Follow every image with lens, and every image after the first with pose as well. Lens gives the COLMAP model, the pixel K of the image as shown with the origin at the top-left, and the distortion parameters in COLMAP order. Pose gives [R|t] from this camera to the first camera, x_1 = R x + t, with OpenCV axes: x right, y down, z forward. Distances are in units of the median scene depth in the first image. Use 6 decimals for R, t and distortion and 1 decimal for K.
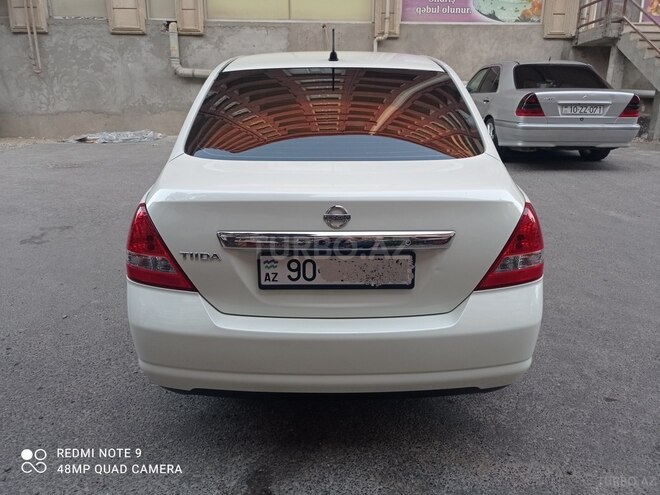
lens RADIAL K [[497.4, 0, 330.0], [0, 497.4, 247.5], [0, 0, 1]] dist [0.017875, -0.005879]
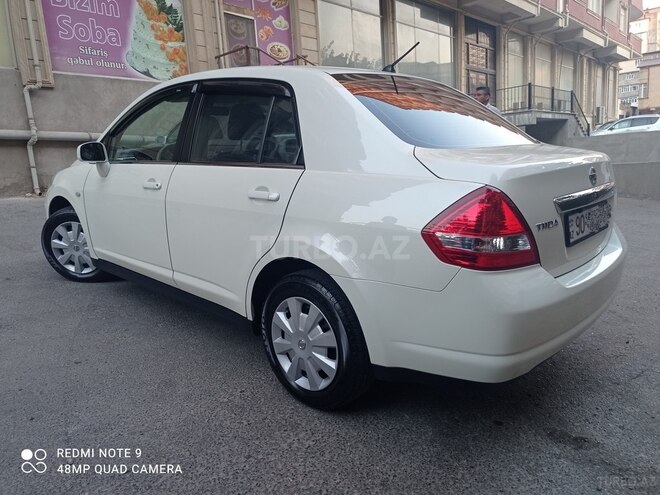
lens RADIAL K [[497.4, 0, 330.0], [0, 497.4, 247.5], [0, 0, 1]] dist [0.017875, -0.005879]
pose [[0.679580, -0.170293, 0.713562, -0.213210], [0.257742, 0.966099, -0.014906, -0.006231], [-0.686833, 0.194044, 0.700433, 0.094207]]
